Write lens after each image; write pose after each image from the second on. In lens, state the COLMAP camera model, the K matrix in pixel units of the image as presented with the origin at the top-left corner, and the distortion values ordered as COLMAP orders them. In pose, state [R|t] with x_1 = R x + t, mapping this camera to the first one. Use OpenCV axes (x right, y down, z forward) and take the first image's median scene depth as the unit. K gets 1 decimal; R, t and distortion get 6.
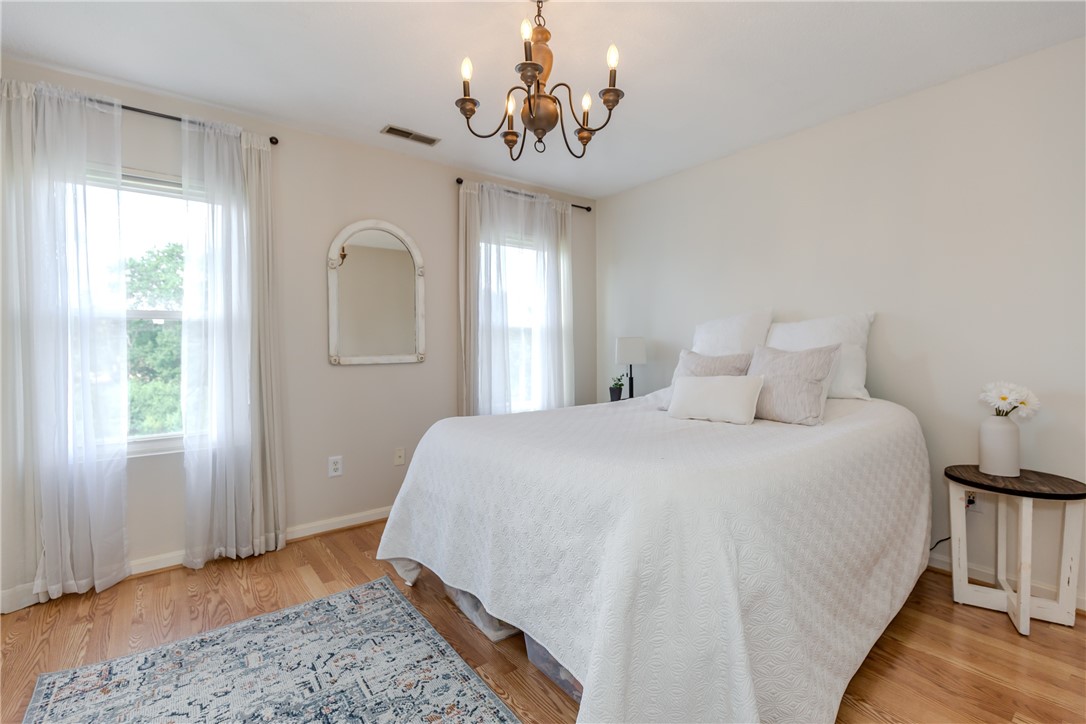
lens RADIAL K [[482.5, 0, 543.9], [0, 482.5, 359.2], [0, 0, 1]] dist [0.002871, -0.000163]
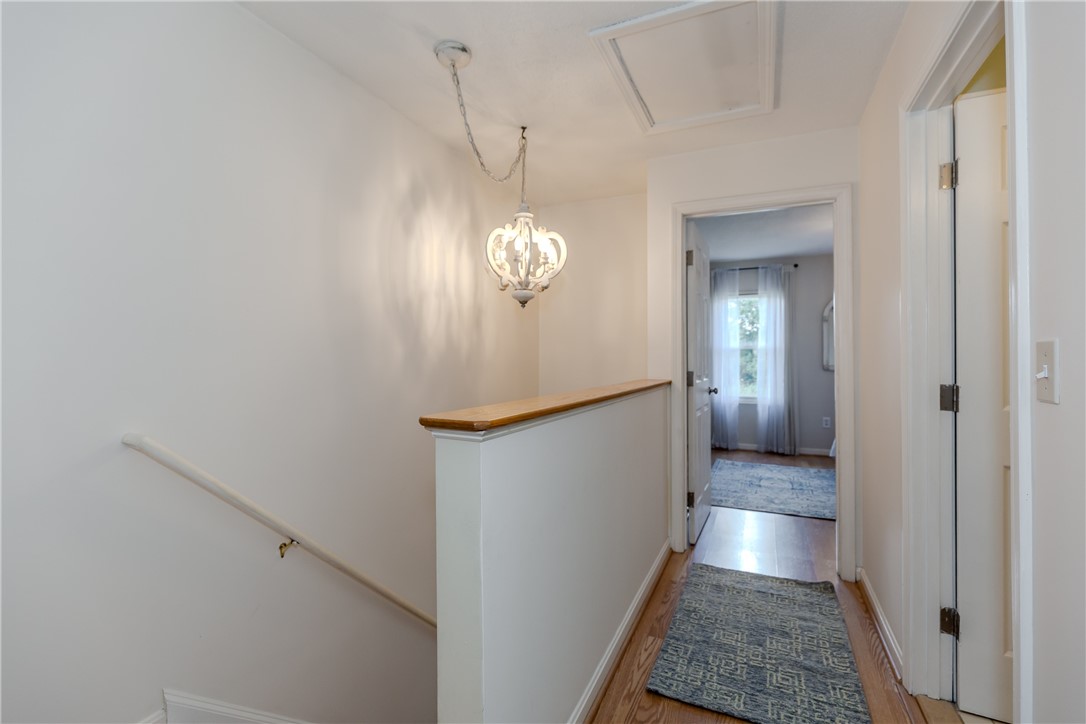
lens RADIAL K [[482.5, 0, 543.9], [0, 482.5, 359.2], [0, 0, 1]] dist [0.002871, -0.000163]
pose [[0.464759, 0.000715, -0.885437, 0.852048], [-0.018509, 0.999789, -0.008908, 0.007792], [0.885244, 0.020529, 0.464674, -1.020286]]
